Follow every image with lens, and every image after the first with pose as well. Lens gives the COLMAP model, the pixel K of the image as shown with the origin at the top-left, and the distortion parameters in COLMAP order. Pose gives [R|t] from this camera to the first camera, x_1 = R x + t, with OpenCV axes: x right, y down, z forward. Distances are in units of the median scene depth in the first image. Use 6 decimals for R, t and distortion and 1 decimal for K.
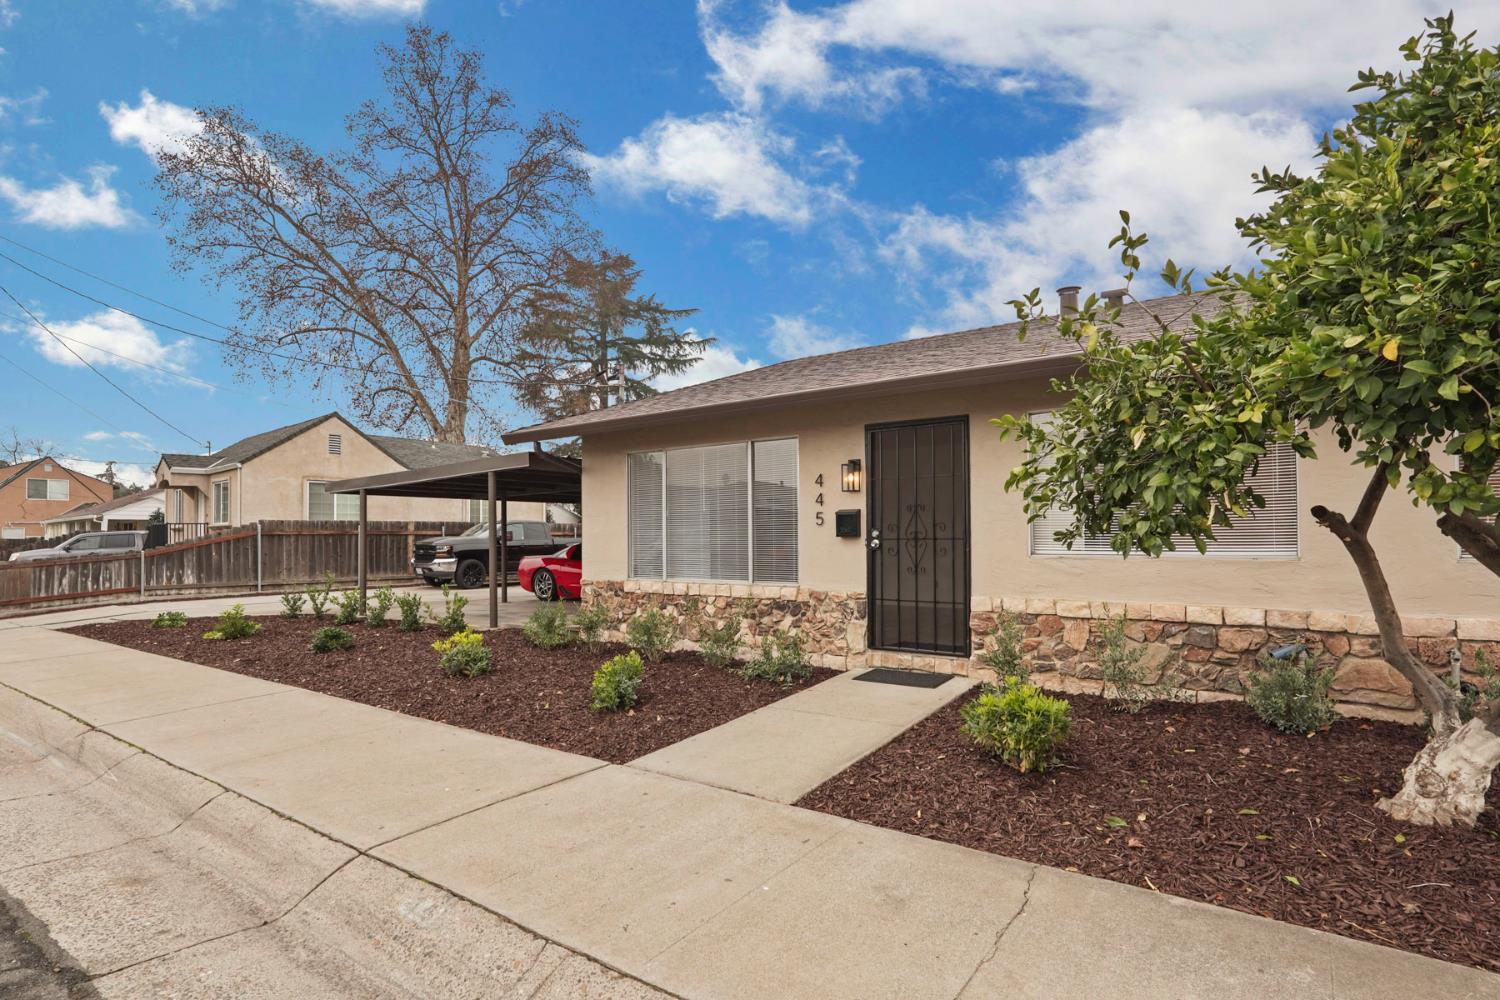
lens RADIAL K [[752.1, 0, 757.2], [0, 752.1, 542.7], [0, 0, 1]] dist [-0.003264, 0.000507]
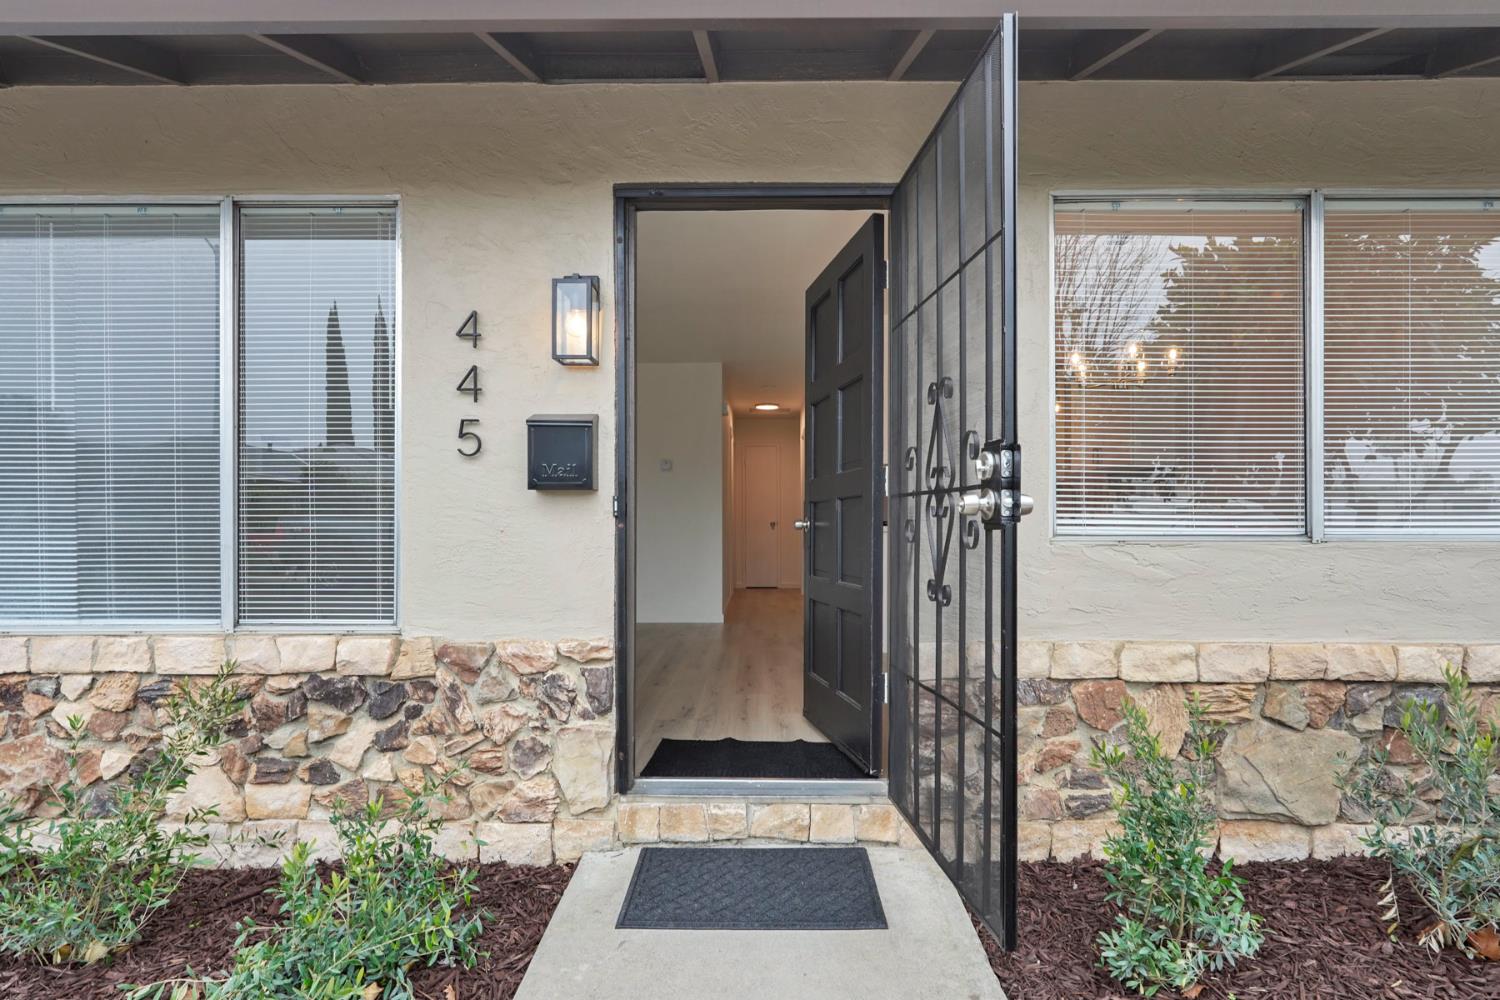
lens RADIAL K [[752.1, 0, 750.0], [0, 752.1, 505.1], [0, 0, 1]] dist [-0.003264, 0.000507]
pose [[0.817377, 0.001553, 0.576100, -0.025731], [-0.001290, 0.999999, -0.000865, -0.001790], [-0.576101, -0.000036, 0.817378, 1.366764]]
